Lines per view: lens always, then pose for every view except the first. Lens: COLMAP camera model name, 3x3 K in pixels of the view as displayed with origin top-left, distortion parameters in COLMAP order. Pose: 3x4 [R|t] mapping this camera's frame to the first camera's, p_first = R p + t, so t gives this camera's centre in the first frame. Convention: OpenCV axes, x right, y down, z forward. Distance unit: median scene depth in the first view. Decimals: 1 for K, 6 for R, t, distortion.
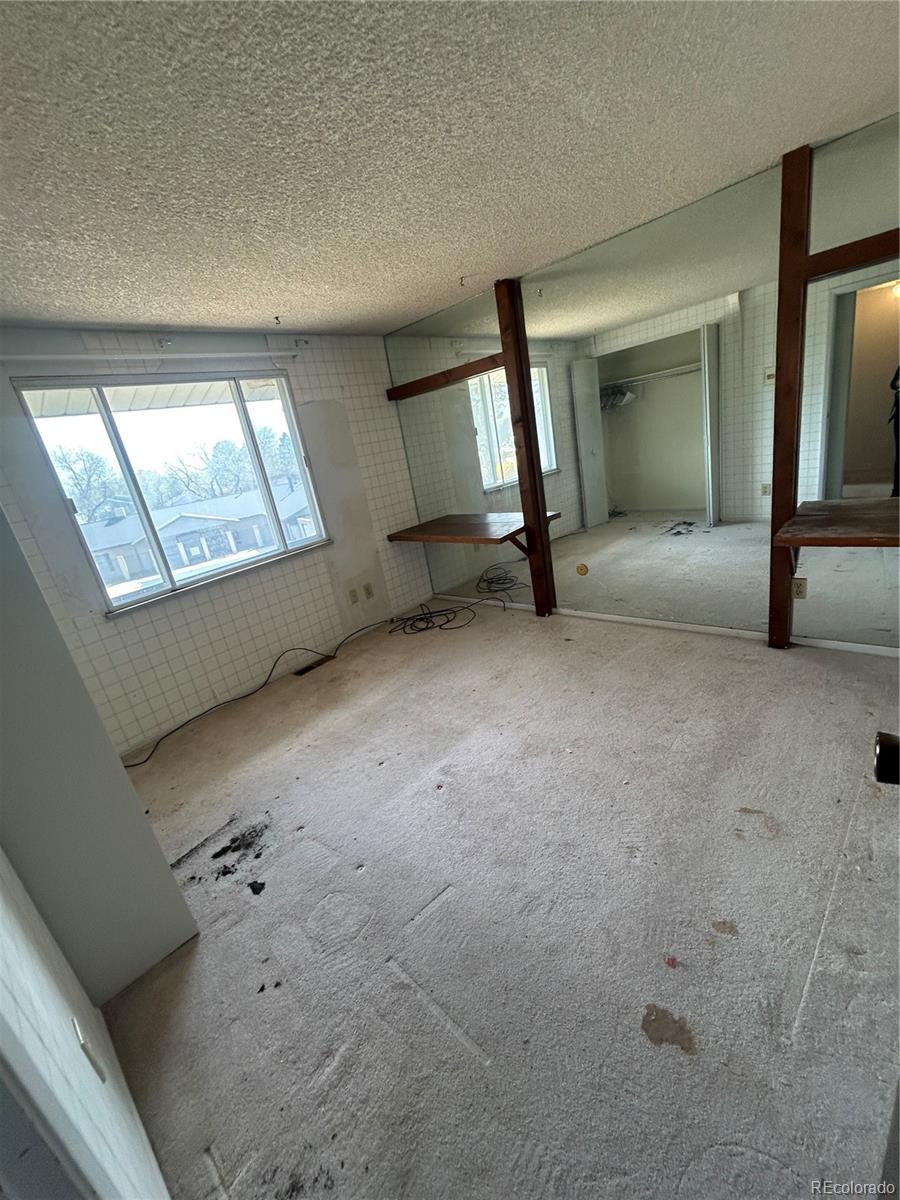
lens RADIAL K [[484.5, 0, 449.6], [0, 484.5, 596.5], [0, 0, 1]] dist [-0.001501, 0.000176]
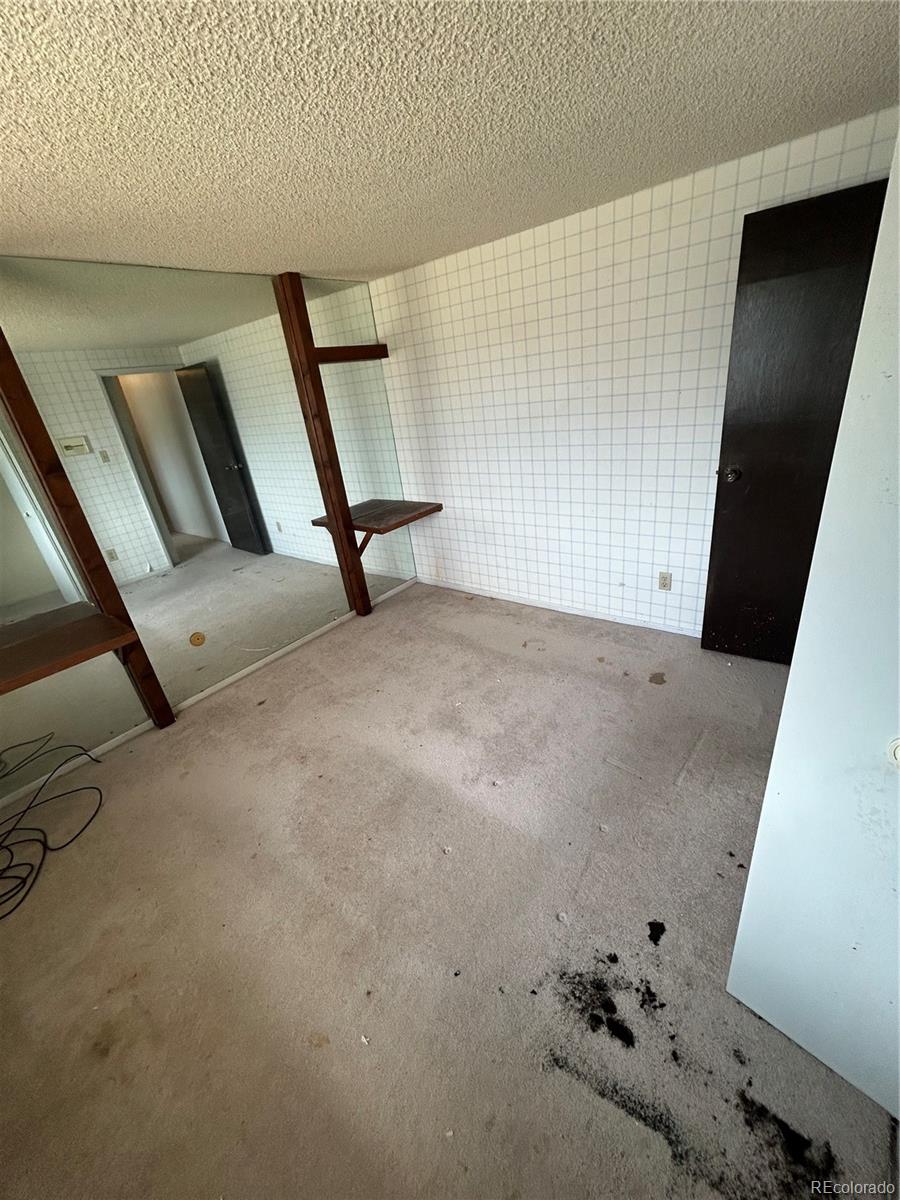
lens RADIAL K [[484.5, 0, 452.4], [0, 484.5, 602.0], [0, 0, 1]] dist [-0.001501, 0.000176]
pose [[-0.043624, -0.245791, 0.968341, -0.694203], [0.430295, 0.870131, 0.240247, -0.158035], [-0.901634, 0.427152, 0.067804, 0.675234]]
